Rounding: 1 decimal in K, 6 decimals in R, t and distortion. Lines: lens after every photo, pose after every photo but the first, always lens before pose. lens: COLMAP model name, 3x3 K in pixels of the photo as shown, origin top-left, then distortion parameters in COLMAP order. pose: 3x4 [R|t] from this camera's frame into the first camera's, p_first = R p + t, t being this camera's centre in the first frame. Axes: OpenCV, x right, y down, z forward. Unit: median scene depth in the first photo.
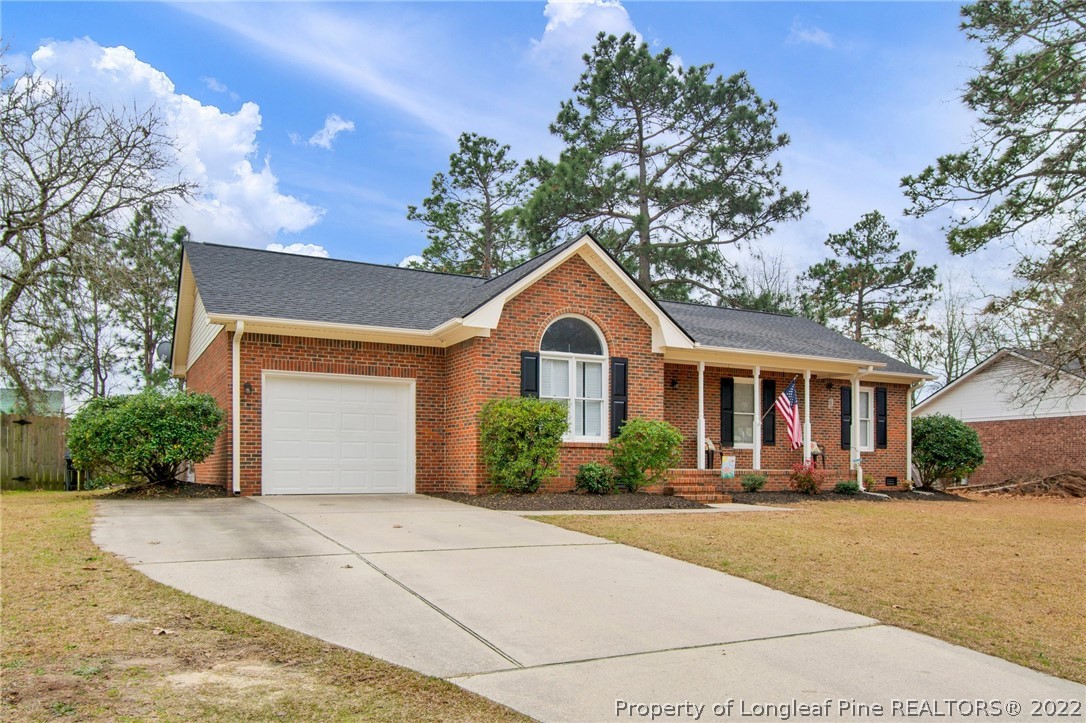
lens RADIAL K [[836.1, 0, 543.3], [0, 836.1, 465.0], [0, 0, 1]] dist [-0.002171, -0.000257]
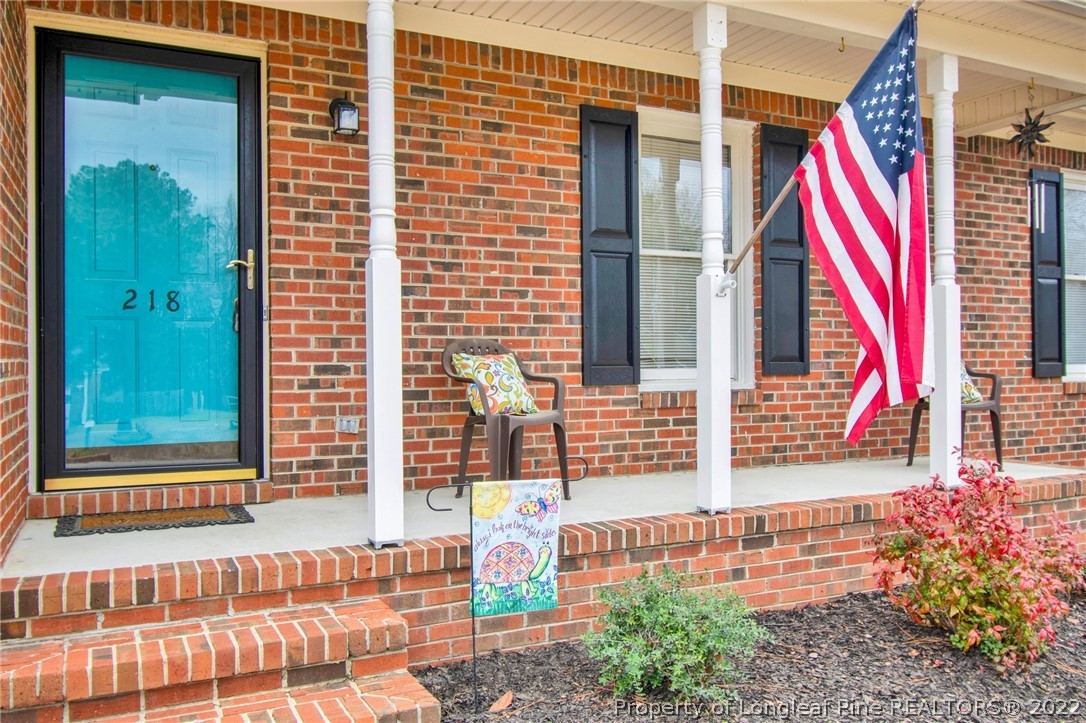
lens RADIAL K [[888.0, 0, 543.0], [0, 888.0, 361.5], [0, 0, 1]] dist [-0.006557, -0.005607]
pose [[0.999489, -0.009438, -0.030535, 0.247222], [0.009631, 0.999934, 0.006200, -0.036710], [0.030475, -0.006491, 0.999514, 0.876775]]
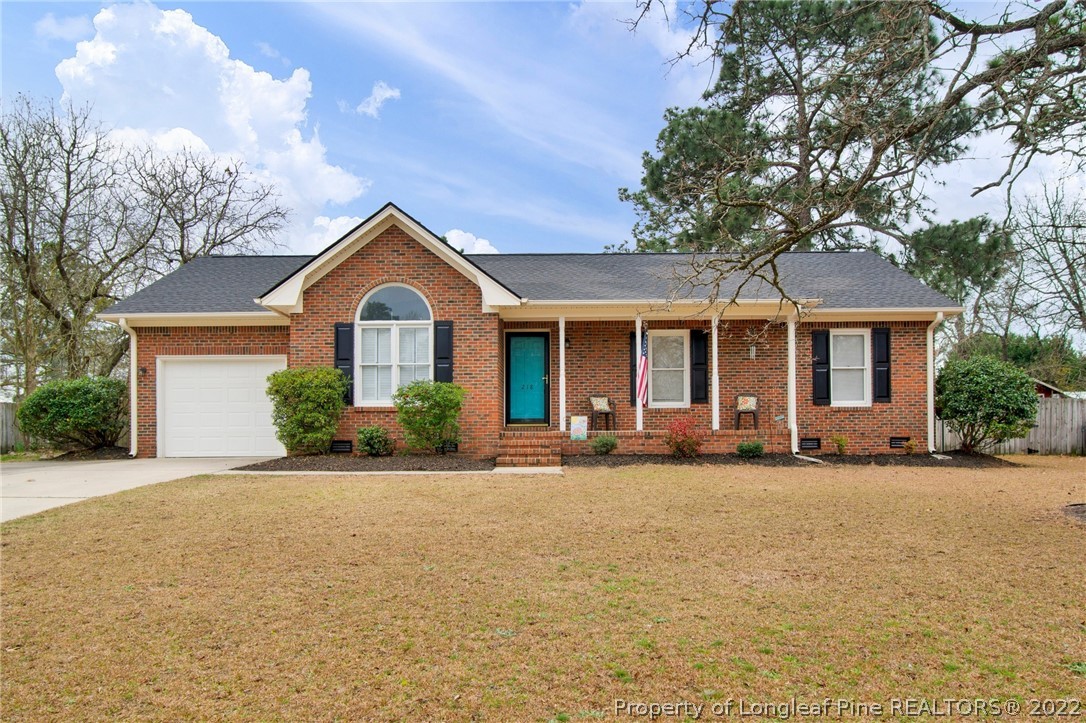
lens RADIAL K [[774.3, 0, 541.4], [0, 774.3, 442.1], [0, 0, 1]] dist [0.002820, 0.002492]
pose [[0.878740, -0.008244, -0.477229, 0.633813], [0.013616, 0.999877, 0.007799, 0.011375], [0.477106, -0.013351, 0.878744, 0.233460]]
